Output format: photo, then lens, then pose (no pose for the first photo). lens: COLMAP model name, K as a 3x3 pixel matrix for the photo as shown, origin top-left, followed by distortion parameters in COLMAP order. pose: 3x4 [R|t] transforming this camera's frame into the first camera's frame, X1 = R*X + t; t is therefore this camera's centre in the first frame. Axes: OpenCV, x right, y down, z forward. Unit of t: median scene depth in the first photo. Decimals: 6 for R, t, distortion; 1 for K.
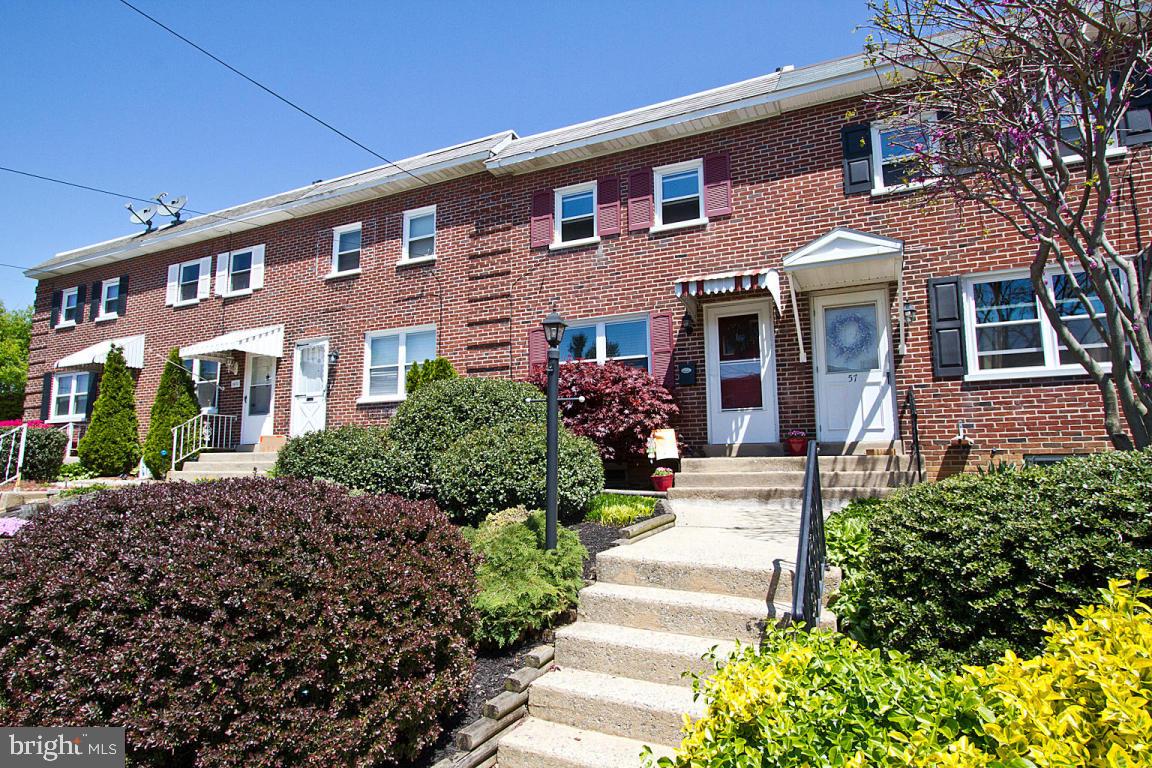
lens RADIAL K [[641.9, 0, 577.8], [0, 641.9, 382.5], [0, 0, 1]] dist [-0.013669, 0.002318]
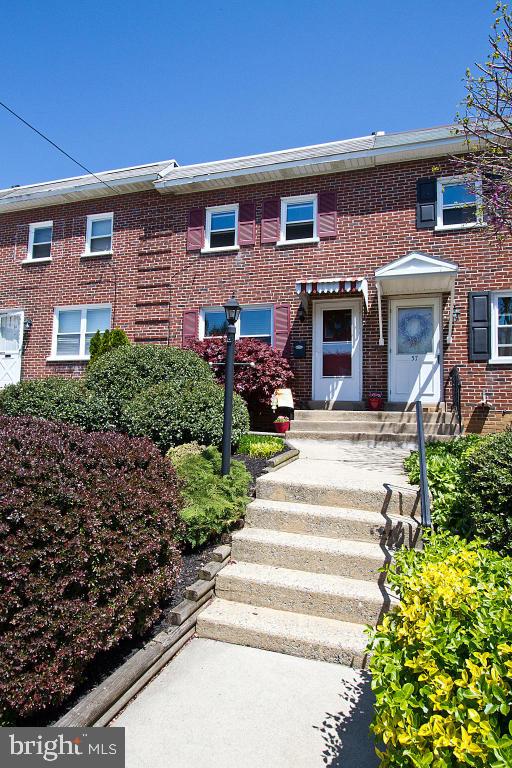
lens RADIAL K [[458.6, 0, 256.1], [0, 458.6, 379.2], [0, 0, 1]] dist [-0.014754, 0.003142]
pose [[0.991230, 0.038511, 0.126414, -0.048579], [-0.045361, 0.997629, 0.051760, 0.003026], [-0.124121, -0.057041, 0.990626, 0.022116]]
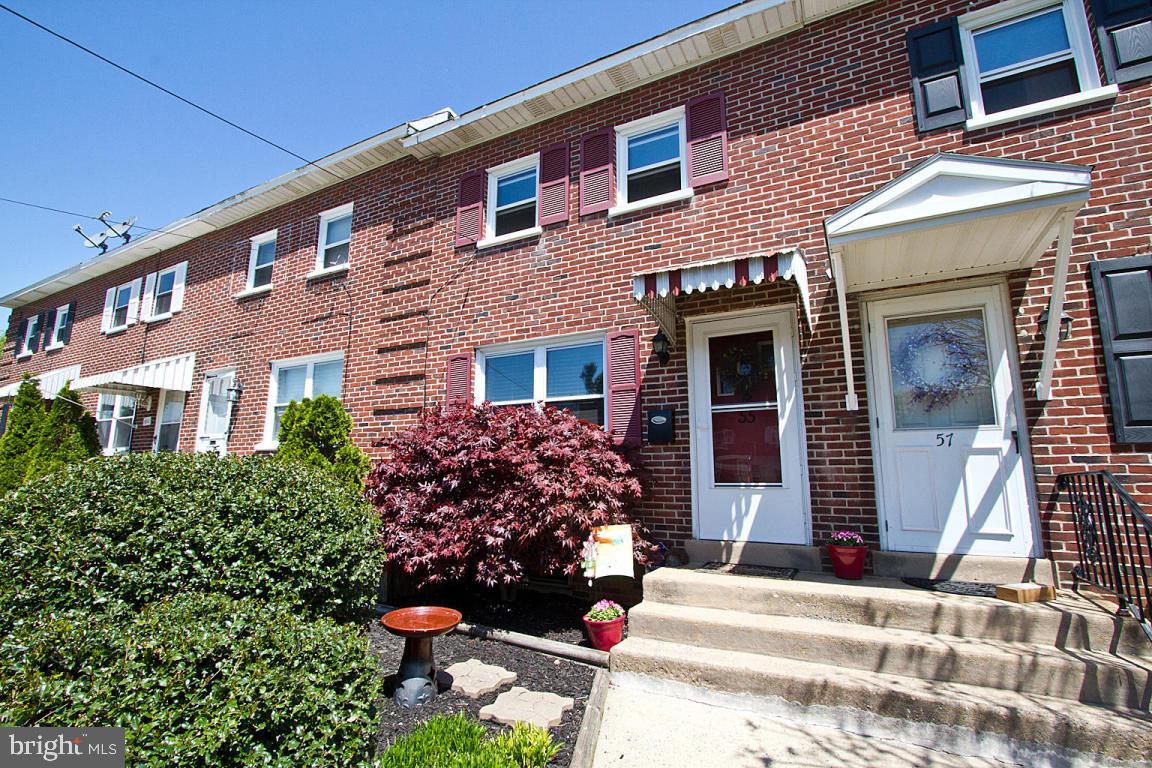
lens RADIAL K [[527.6, 0, 576.9], [0, 527.6, 386.4], [0, 0, 1]] dist [-0.016659, 0.001393]
pose [[0.998897, 0.003115, -0.046862, 0.116858], [-0.004810, 0.999336, -0.036109, -0.034154], [0.046718, 0.036295, 0.998249, 0.490111]]
